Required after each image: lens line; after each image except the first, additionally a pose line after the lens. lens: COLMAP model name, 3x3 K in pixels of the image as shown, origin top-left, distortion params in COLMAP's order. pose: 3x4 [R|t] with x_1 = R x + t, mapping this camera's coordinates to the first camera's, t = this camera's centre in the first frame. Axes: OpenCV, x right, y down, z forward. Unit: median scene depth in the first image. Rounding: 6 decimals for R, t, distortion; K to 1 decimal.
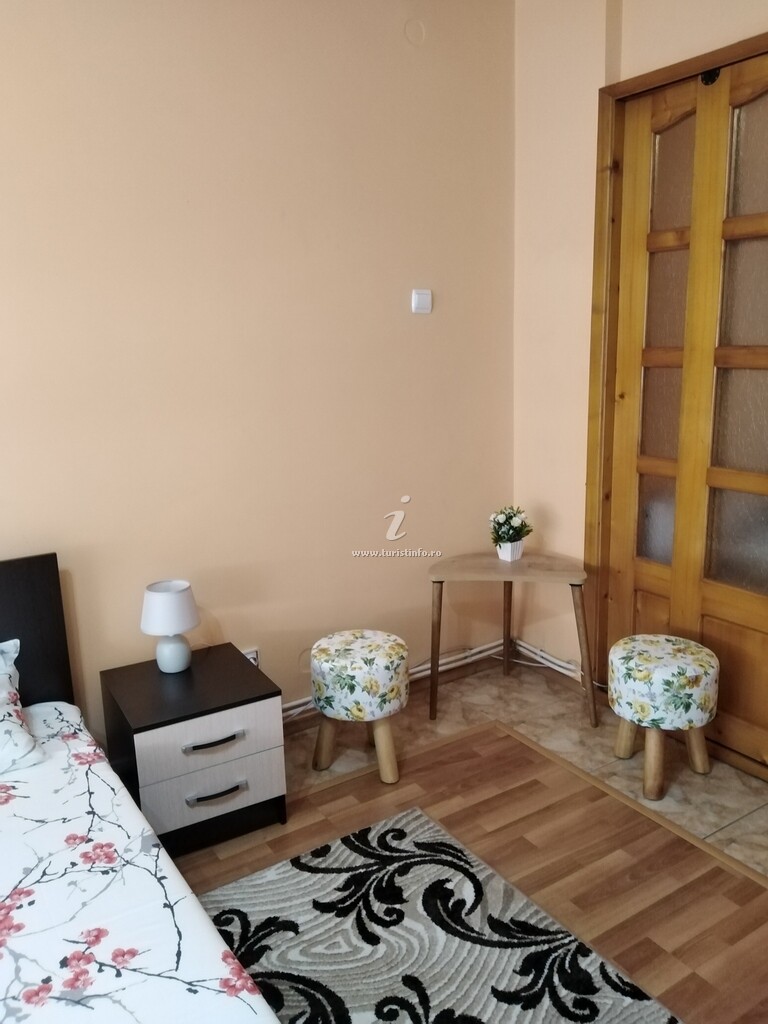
lens RADIAL K [[813.4, 0, 357.6], [0, 813.4, 511.8], [0, 0, 1]] dist [0.022168, -0.043864]
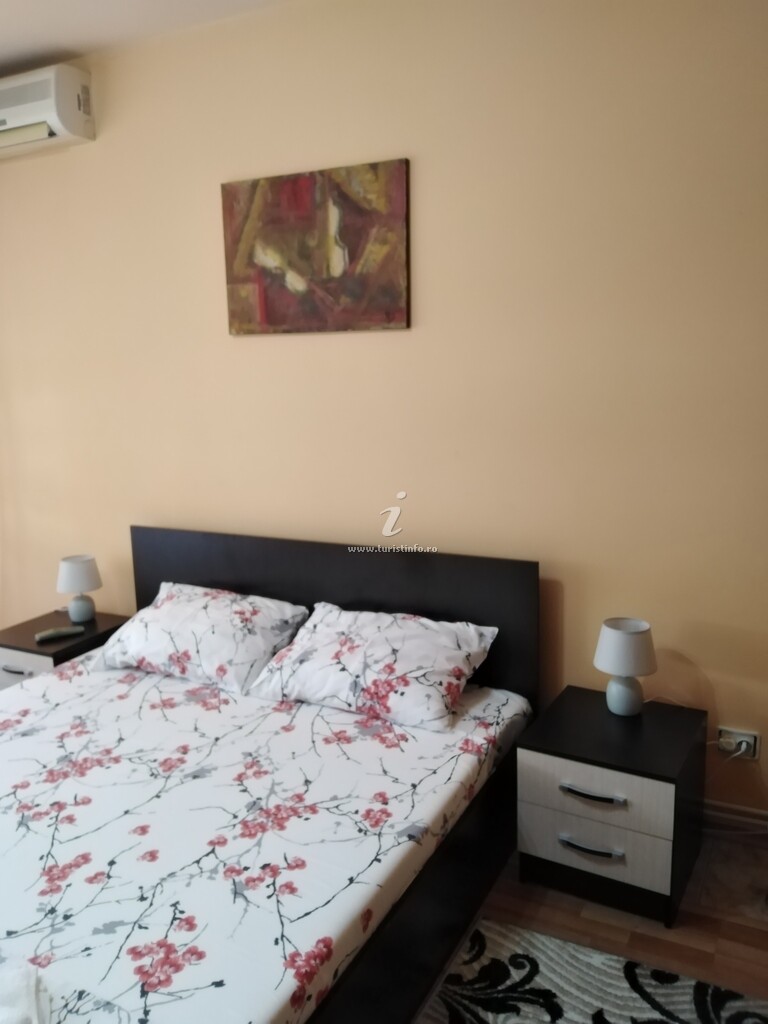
lens RADIAL K [[813.4, 0, 378.6], [0, 813.4, 513.2], [0, 0, 1]] dist [0.022168, -0.043864]
pose [[0.521542, 0.195413, -0.830547, 0.436806], [-0.185523, 0.976102, 0.113161, -0.102918], [0.832812, 0.095068, 0.545332, 0.257309]]
